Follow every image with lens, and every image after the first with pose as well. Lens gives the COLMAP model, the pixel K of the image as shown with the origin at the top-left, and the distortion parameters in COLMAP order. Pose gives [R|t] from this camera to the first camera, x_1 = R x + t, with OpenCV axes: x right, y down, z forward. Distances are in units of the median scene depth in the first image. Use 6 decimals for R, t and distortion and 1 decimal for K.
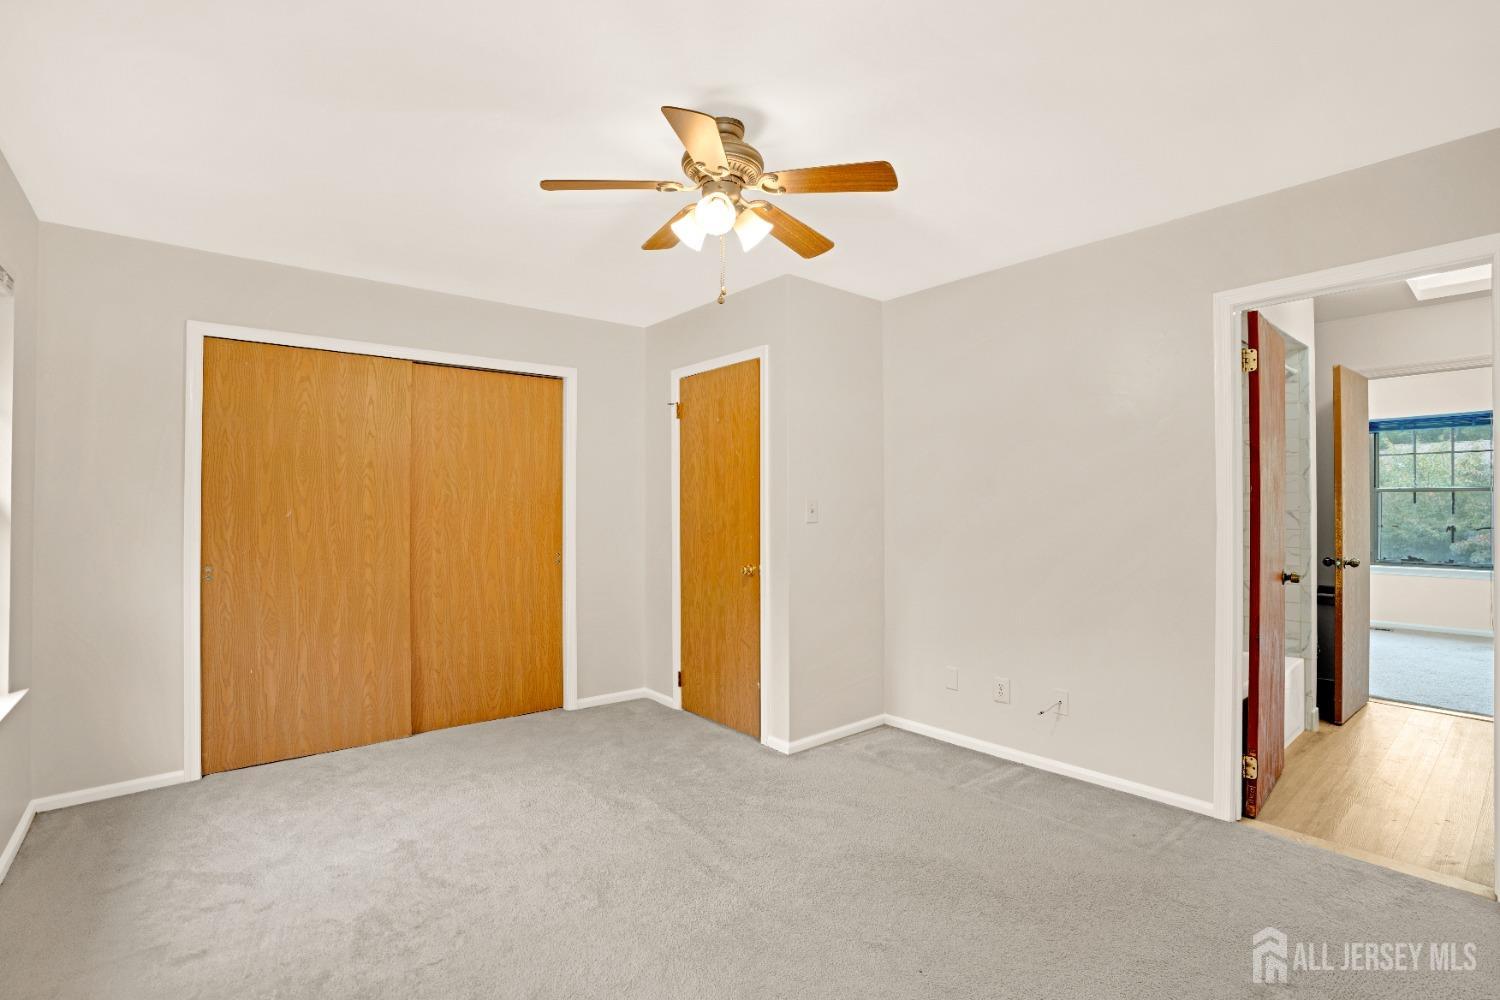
lens RADIAL K [[708.9, 0, 759.7], [0, 708.9, 506.0], [0, 0, 1]] dist [-0.058638, 0.021090]
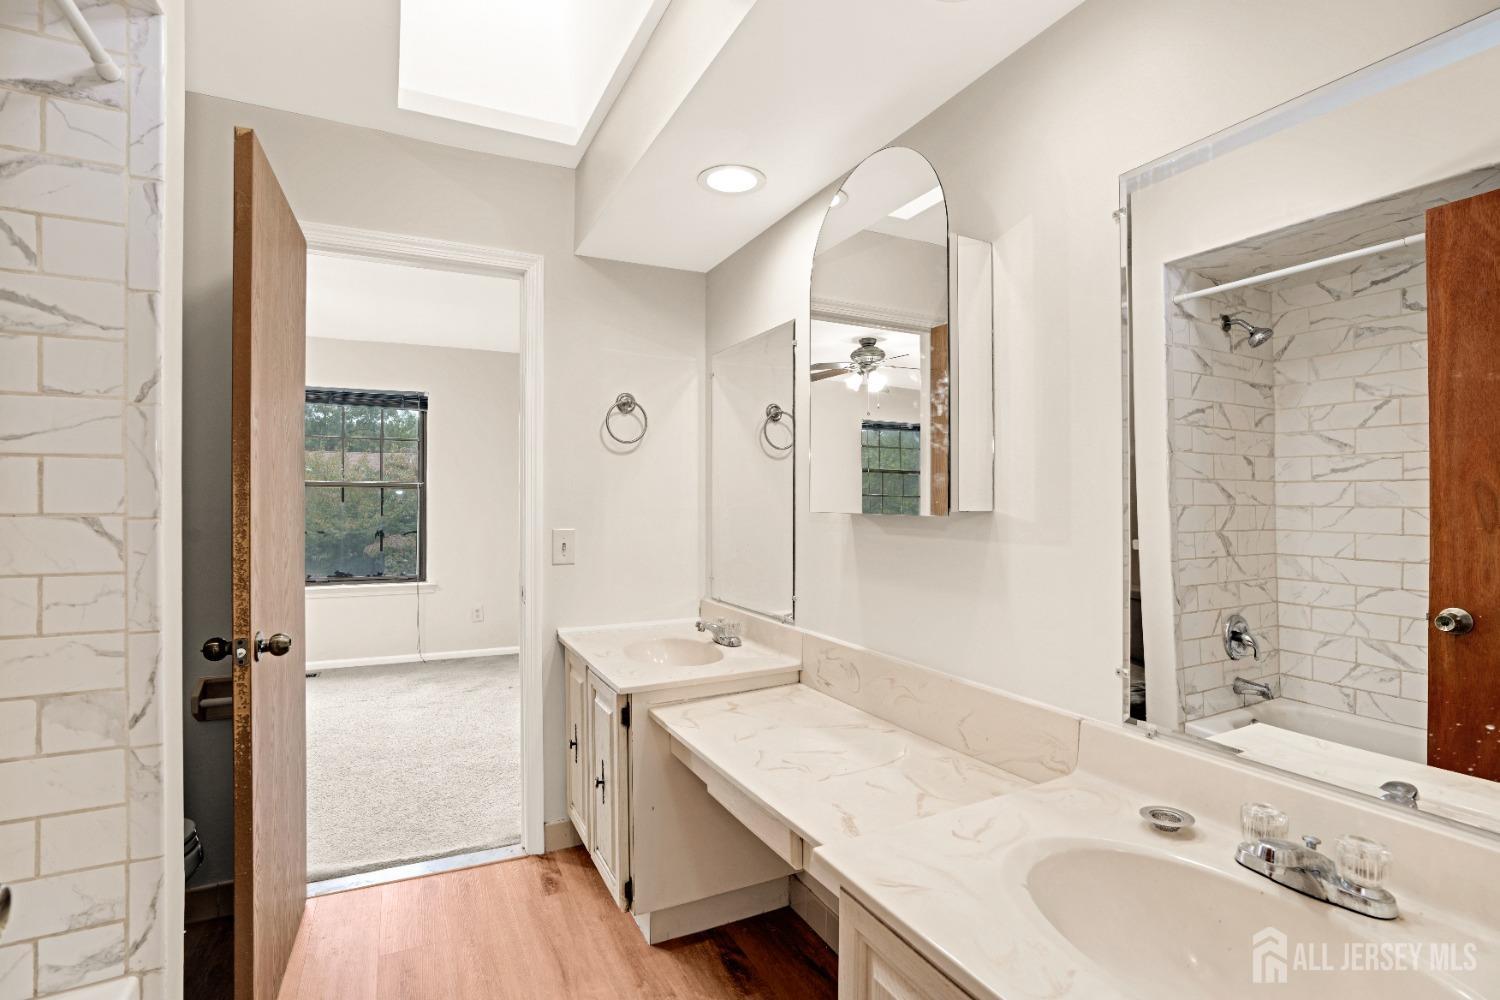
lens RADIAL K [[708.9, 0, 759.7], [0, 708.9, 500.6], [0, 0, 1]] dist [-0.058638, 0.021090]
pose [[0.222748, 0.006977, 0.974851, 0.537403], [-0.004793, 0.999970, -0.006062, 0.001377], [-0.974864, -0.003322, 0.222775, 0.639257]]
